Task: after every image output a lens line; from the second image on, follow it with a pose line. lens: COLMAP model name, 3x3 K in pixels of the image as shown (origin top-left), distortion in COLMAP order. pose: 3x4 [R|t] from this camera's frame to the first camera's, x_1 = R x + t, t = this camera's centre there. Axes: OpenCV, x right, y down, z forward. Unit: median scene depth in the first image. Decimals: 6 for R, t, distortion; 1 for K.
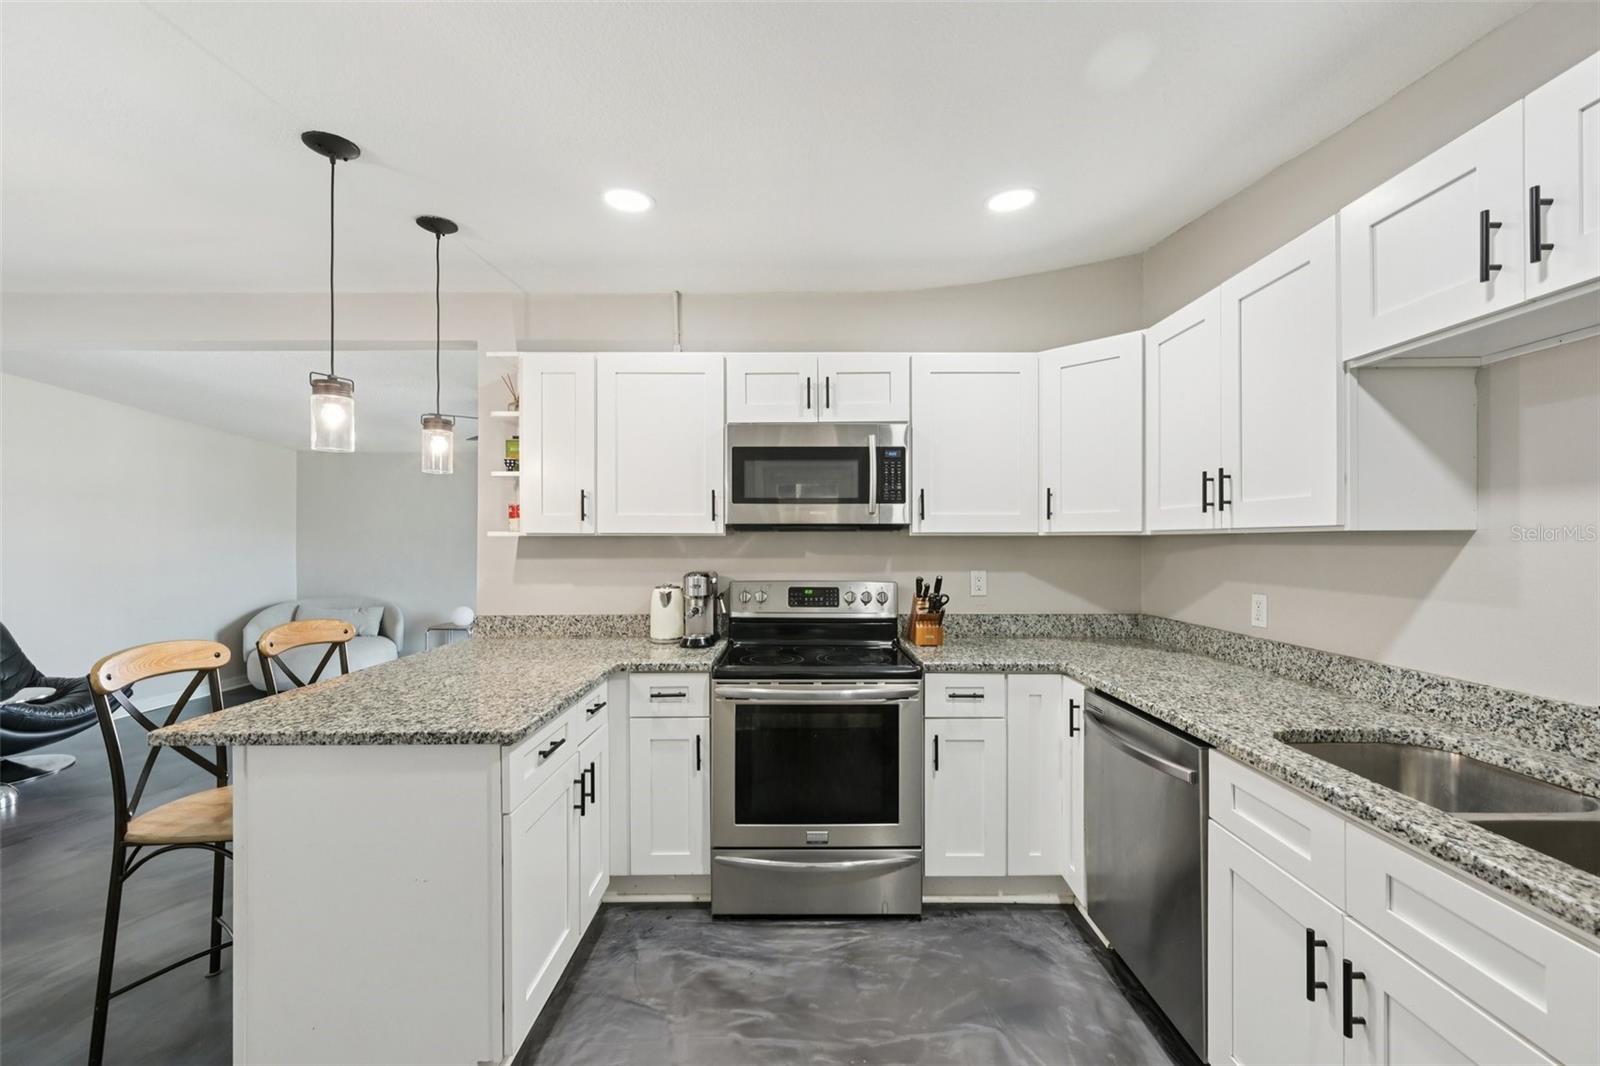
lens RADIAL K [[632.1, 0, 803.6], [0, 632.1, 542.4], [0, 0, 1]] dist [0.000518, -0.000243]
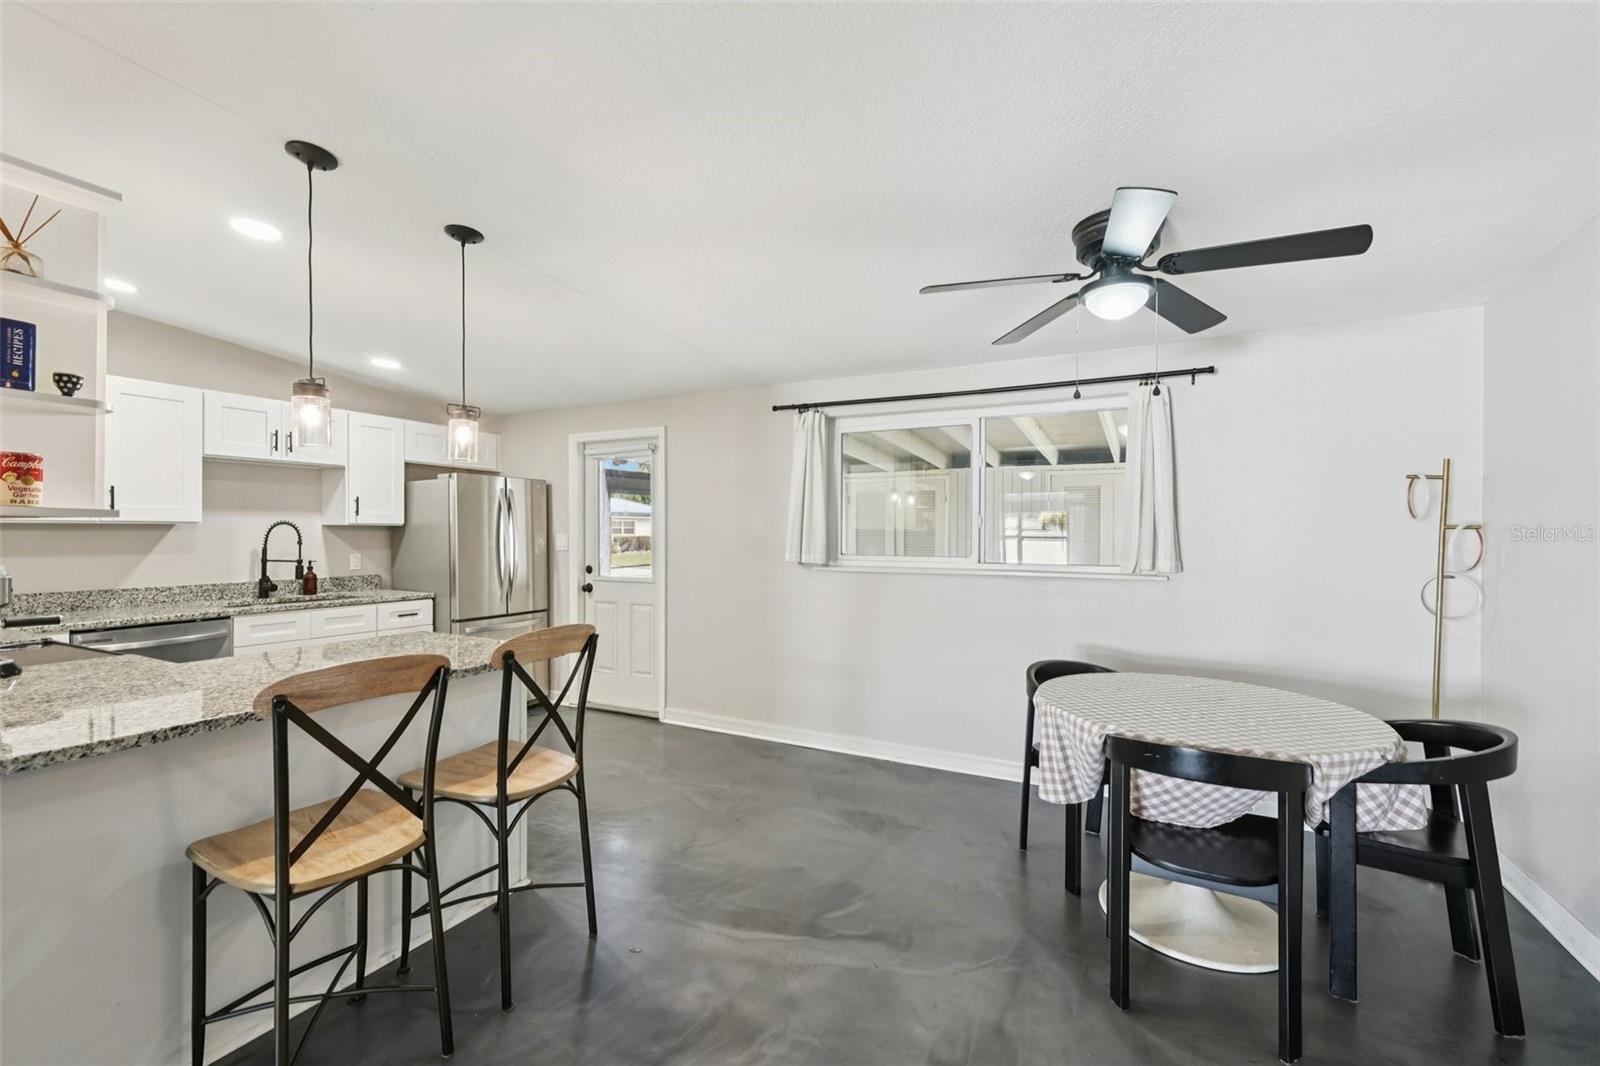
lens RADIAL K [[685.3, 0, 800.0], [0, 685.3, 533.0], [0, 0, 1]] dist [0.000191, 0.000019]
pose [[-0.887993, -0.006147, 0.459815, -1.405502], [-0.004303, 0.999978, 0.005057, -0.004912], [-0.459836, 0.002512, -0.888000, 1.360311]]
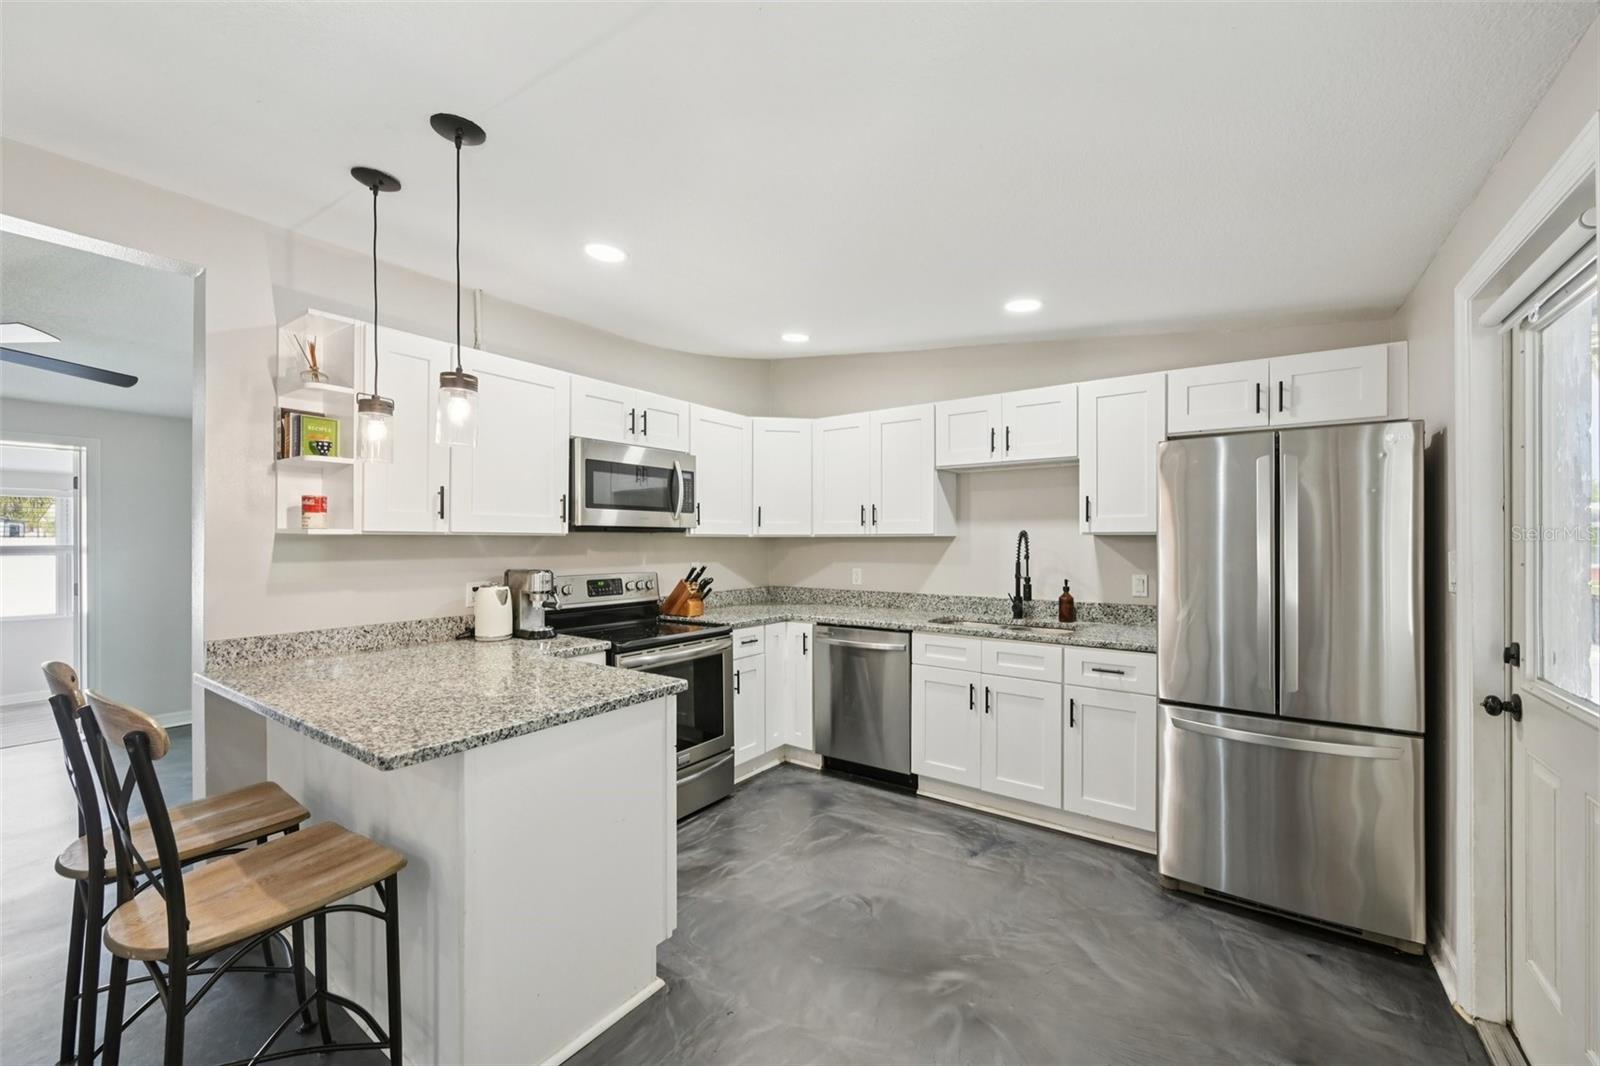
lens RADIAL K [[632.1, 0, 803.6], [0, 632.1, 542.4], [0, 0, 1]] dist [0.000518, -0.000243]
pose [[0.579575, -0.002117, 0.814916, -0.838939], [0.001858, 0.999997, 0.001277, 0.000798], [-0.814917, 0.000774, 0.579577, 0.007507]]
